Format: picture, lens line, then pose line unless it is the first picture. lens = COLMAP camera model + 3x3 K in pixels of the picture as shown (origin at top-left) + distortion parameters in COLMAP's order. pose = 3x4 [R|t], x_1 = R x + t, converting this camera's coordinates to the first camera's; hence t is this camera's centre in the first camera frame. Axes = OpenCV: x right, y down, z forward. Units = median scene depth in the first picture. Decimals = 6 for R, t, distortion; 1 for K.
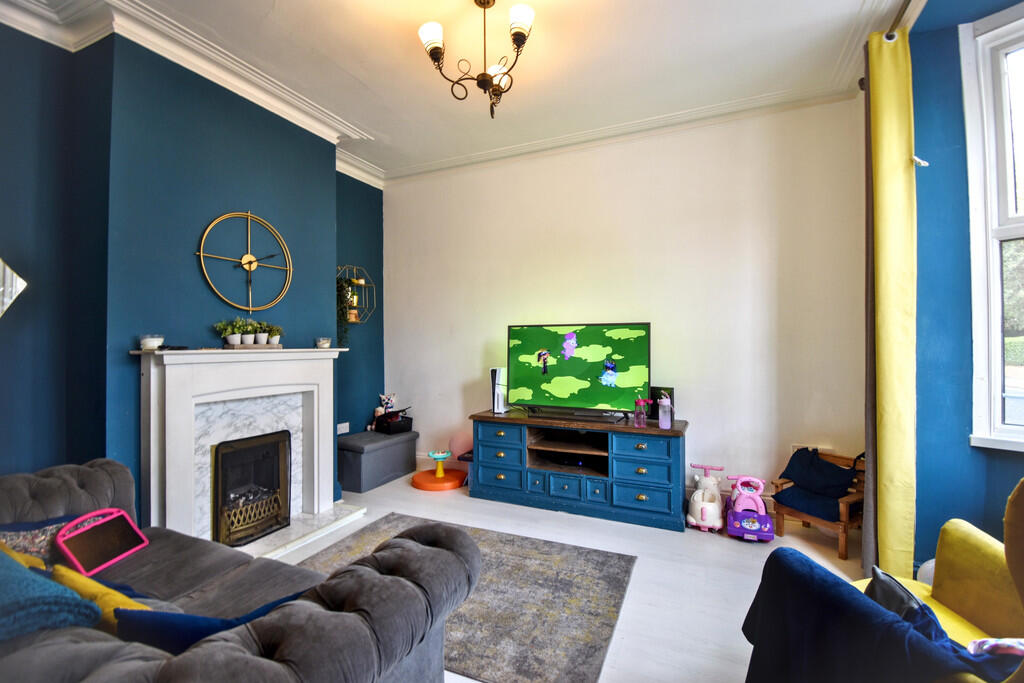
lens RADIAL K [[455.7, 0, 510.5], [0, 455.7, 342.1], [0, 0, 1]] dist [0.000211, -0.000003]
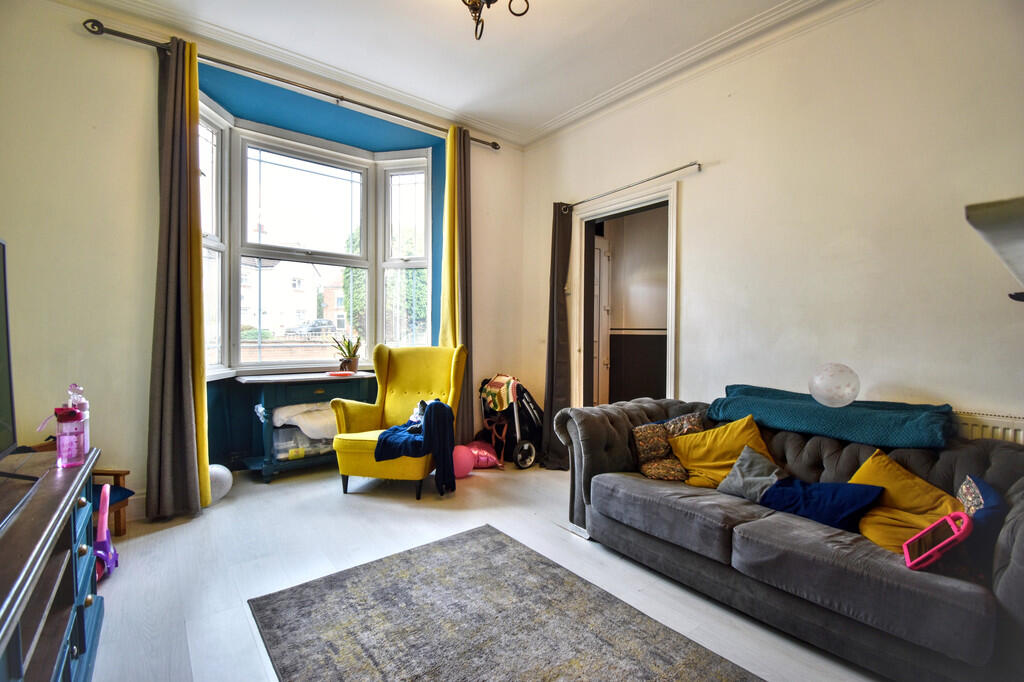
lens RADIAL K [[455.7, 0, 513.0], [0, 455.7, 341.6], [0, 0, 1]] dist [0.000211, -0.000003]
pose [[-0.892488, -0.004860, 0.451044, -0.508549], [-0.006032, 0.999981, -0.001160, 0.082962], [-0.451030, -0.003756, -0.892501, 1.809805]]
